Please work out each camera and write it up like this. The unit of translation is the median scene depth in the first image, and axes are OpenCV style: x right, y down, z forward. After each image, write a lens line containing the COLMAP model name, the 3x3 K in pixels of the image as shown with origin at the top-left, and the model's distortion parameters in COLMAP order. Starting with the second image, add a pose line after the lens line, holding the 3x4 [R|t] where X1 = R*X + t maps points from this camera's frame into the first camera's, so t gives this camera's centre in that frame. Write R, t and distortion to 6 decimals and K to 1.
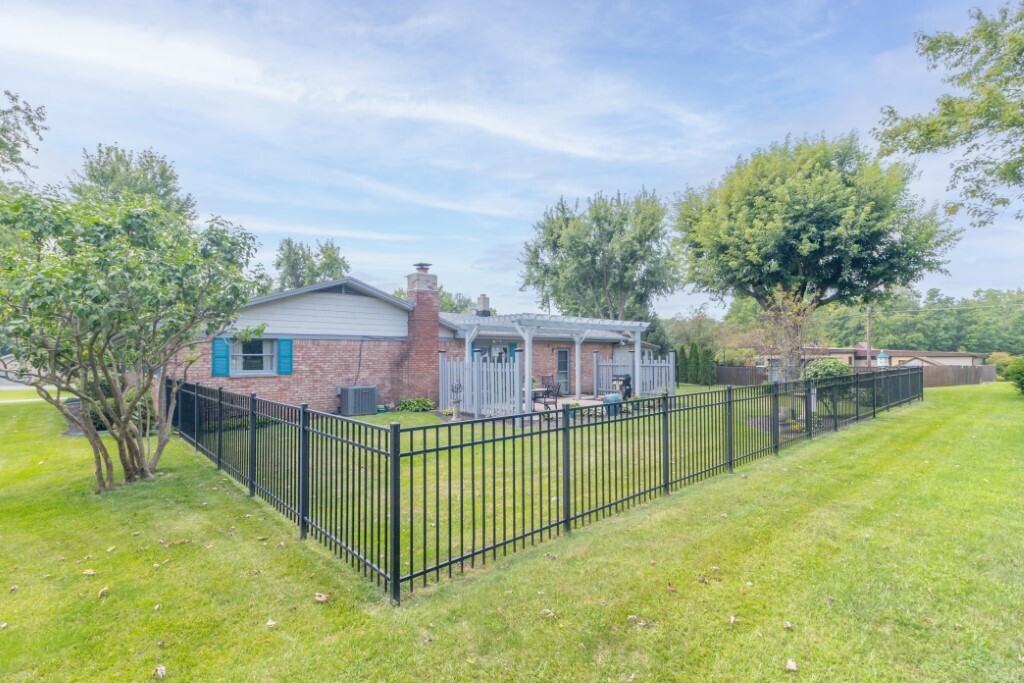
lens RADIAL K [[474.2, 0, 512.0], [0, 474.2, 341.5], [0, 0, 1]] dist [-0.000853, -0.000113]
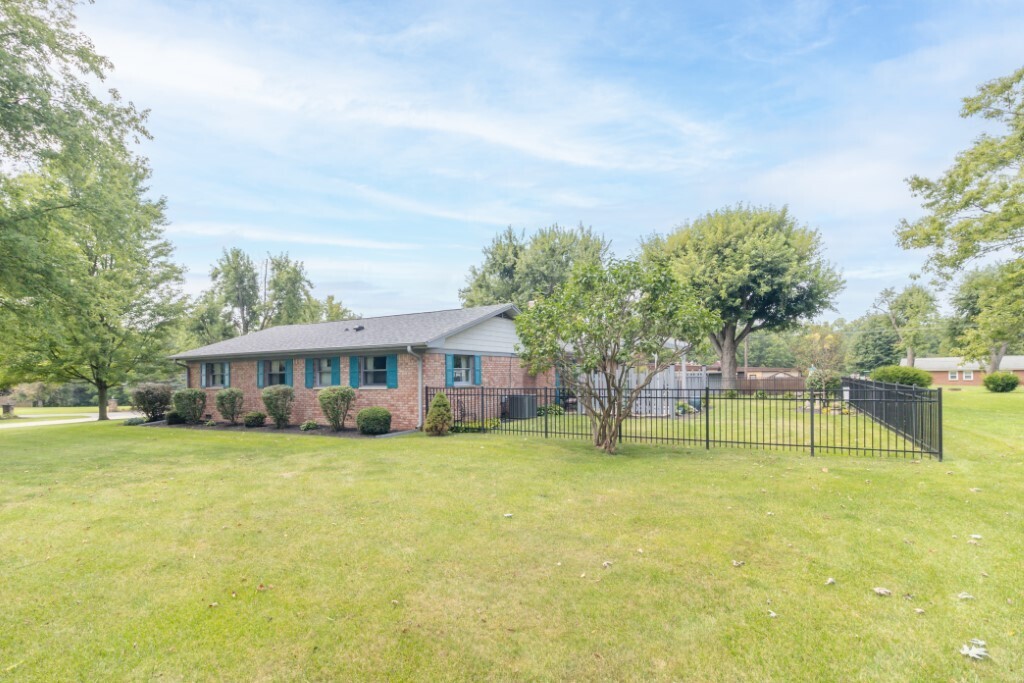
lens RADIAL K [[484.2, 0, 513.7], [0, 484.2, 379.7], [0, 0, 1]] dist [0.001199, 0.000197]
pose [[0.947847, -0.017013, 0.318271, -0.510423], [0.005537, 0.999303, 0.036926, 0.007167], [-0.318677, -0.033238, 0.947280, -0.107319]]
